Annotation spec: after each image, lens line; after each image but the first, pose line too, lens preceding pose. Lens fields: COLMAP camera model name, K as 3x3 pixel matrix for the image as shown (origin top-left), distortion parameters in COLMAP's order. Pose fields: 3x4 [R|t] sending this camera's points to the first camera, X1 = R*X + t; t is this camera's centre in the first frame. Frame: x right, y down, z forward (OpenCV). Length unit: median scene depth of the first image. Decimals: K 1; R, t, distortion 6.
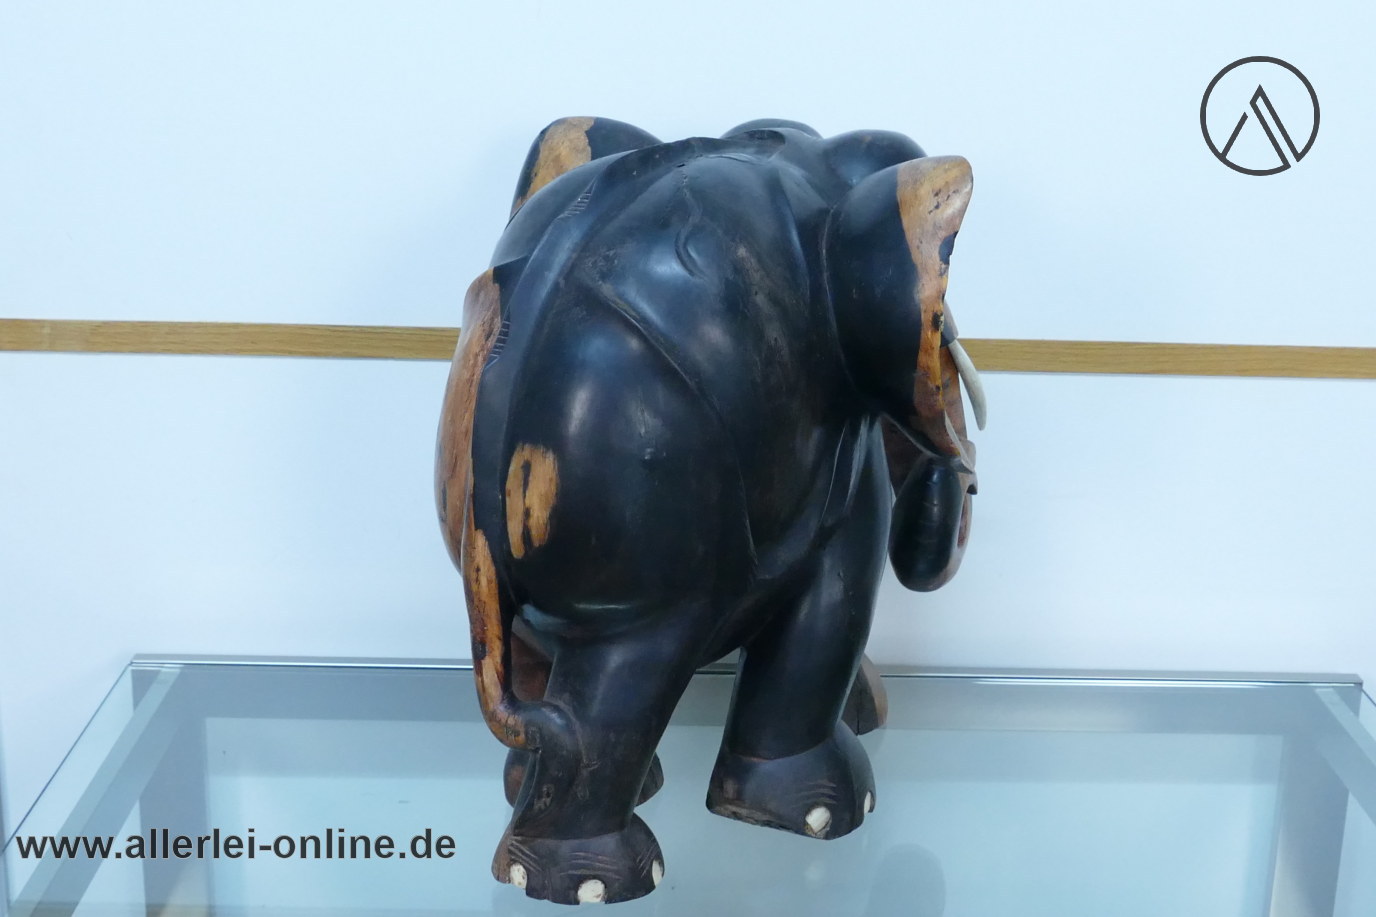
lens RADIAL K [[995.0, 0, 709.9], [0, 995.0, 452.7], [0, 0, 1]] dist [-0.015248, 0.007016]
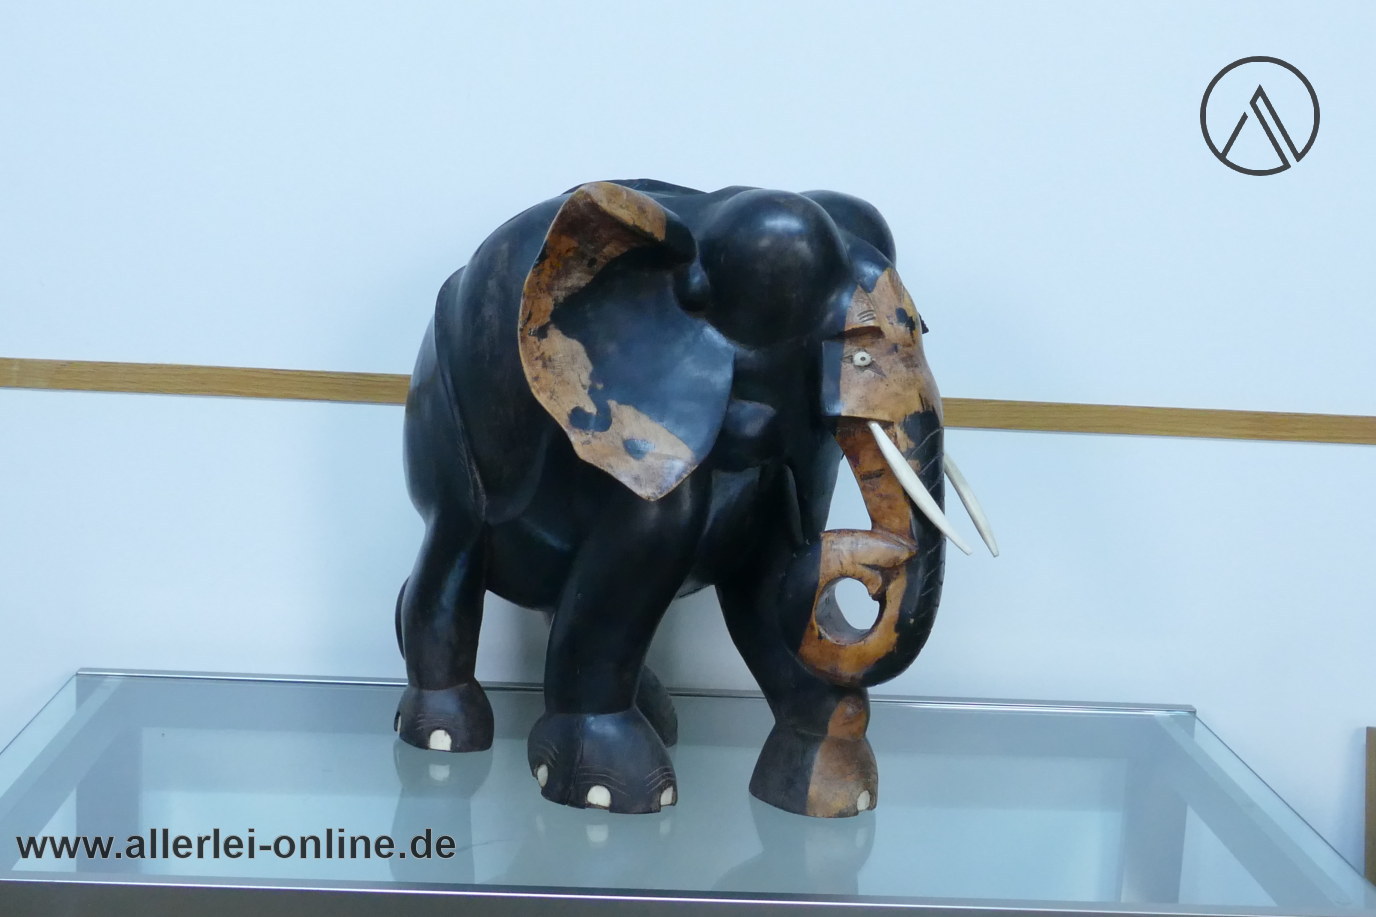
lens RADIAL K [[995.0, 0, 704.8], [0, 995.0, 458.2], [0, 0, 1]] dist [-0.015248, 0.007016]
pose [[0.999691, 0.020743, 0.013708, 0.083998], [-0.020049, 0.998602, -0.048914, 0.014979], [-0.014704, 0.048624, 0.998709, -0.106268]]
